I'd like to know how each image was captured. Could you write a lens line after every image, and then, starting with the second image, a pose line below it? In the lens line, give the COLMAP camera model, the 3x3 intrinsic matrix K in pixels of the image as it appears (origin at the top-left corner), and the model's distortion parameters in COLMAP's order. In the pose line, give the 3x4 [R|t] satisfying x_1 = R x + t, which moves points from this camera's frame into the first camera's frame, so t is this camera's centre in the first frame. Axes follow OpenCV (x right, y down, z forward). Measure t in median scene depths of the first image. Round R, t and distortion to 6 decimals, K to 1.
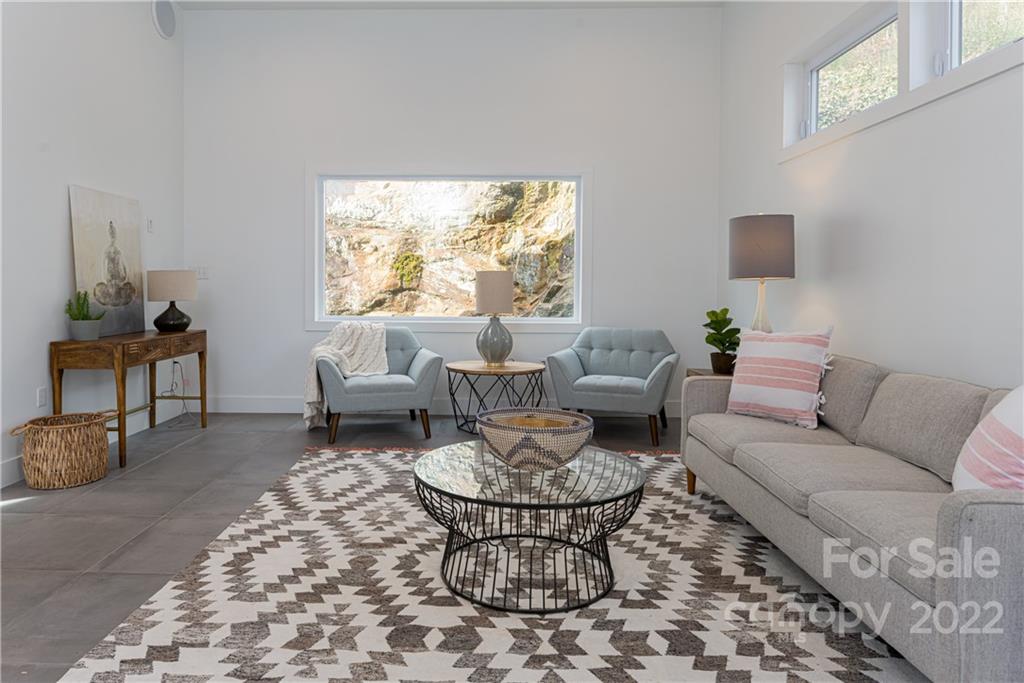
lens RADIAL K [[621.6, 0, 502.4], [0, 621.6, 350.3], [0, 0, 1]] dist [-0.007530, 0.000809]
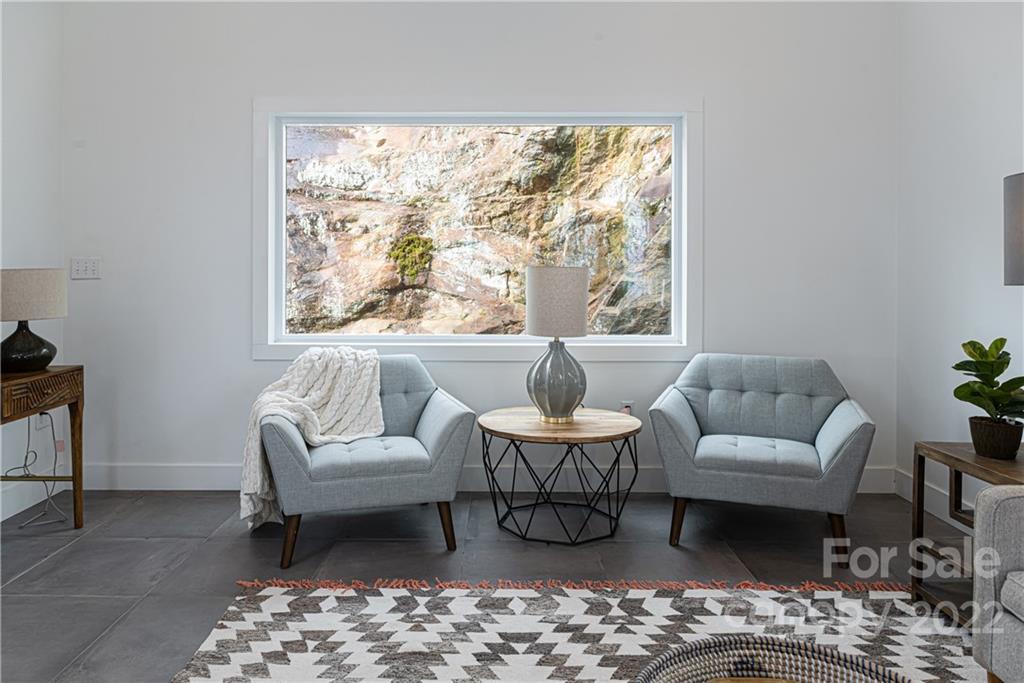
lens RADIAL K [[701.0, 0, 515.7], [0, 701.0, 340.0], [0, 0, 1]] dist [-0.002423, 0.002415]
pose [[0.999983, -0.005319, 0.002217, -0.052321], [0.005326, 0.999981, -0.003035, -0.050576], [-0.002201, 0.003047, 0.999993, 0.295539]]
